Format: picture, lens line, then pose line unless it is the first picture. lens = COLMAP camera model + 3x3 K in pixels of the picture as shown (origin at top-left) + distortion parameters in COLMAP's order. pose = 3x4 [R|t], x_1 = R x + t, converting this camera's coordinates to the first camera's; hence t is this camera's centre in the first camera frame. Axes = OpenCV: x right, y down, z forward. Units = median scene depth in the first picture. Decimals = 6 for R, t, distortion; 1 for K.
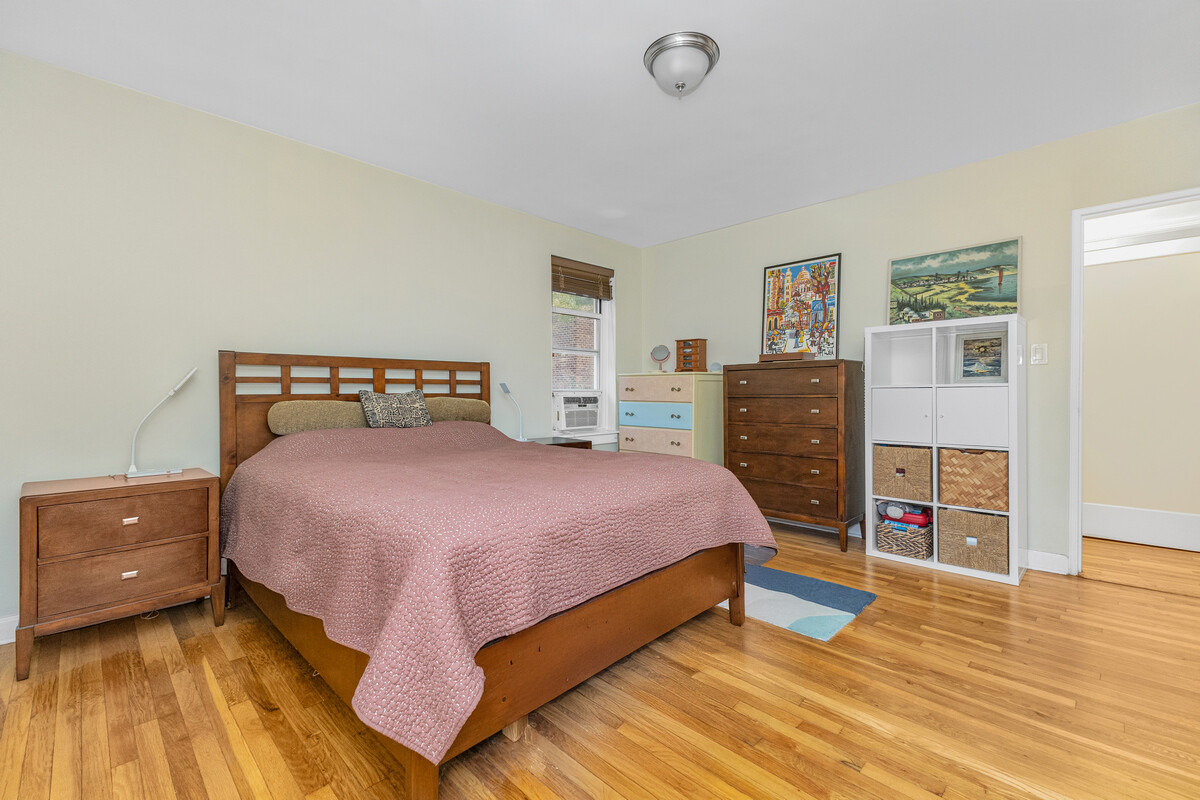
lens RADIAL K [[517.7, 0, 601.9], [0, 517.7, 393.1], [0, 0, 1]] dist [0.001297, 0.000087]
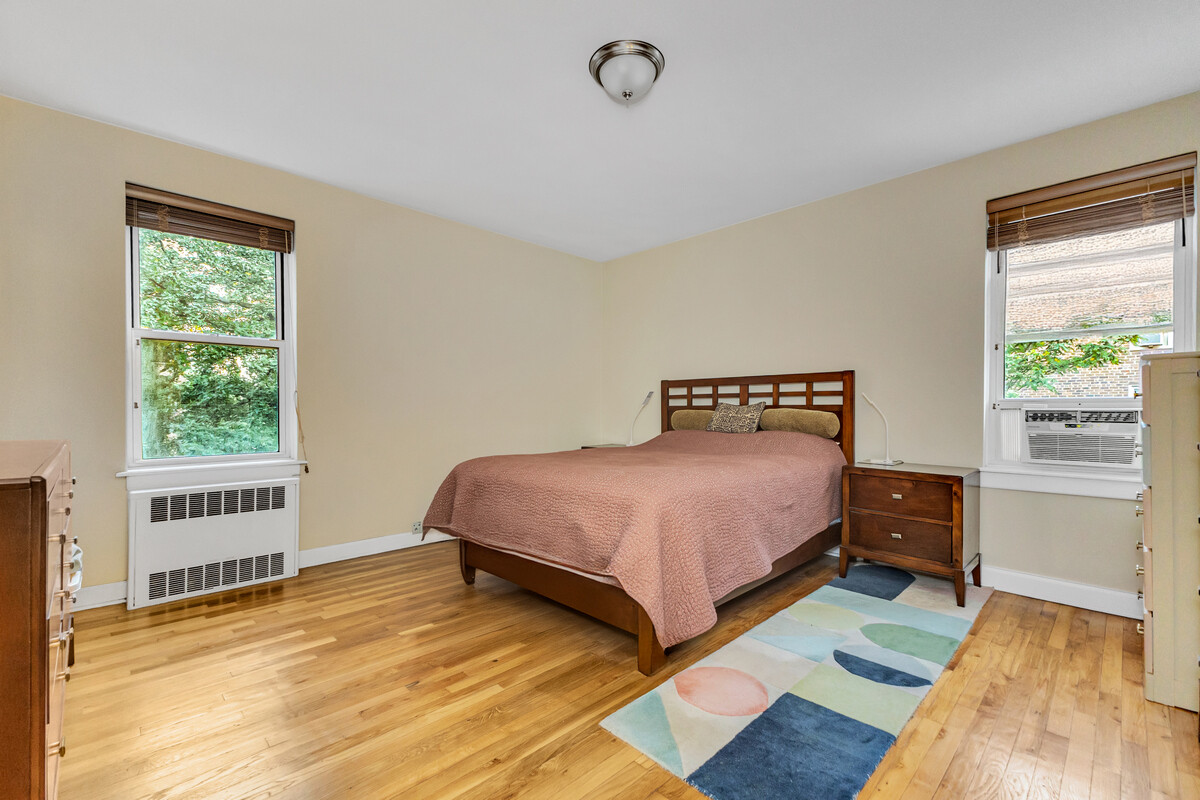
lens RADIAL K [[511.4, 0, 598.9], [0, 511.4, 413.1], [0, 0, 1]] dist [0.000879, 0.000064]
pose [[-0.019875, 0.017609, -0.999647, 0.855401], [0.003554, 0.999840, 0.017541, -0.003094], [0.999796, -0.003204, -0.019935, 0.724991]]
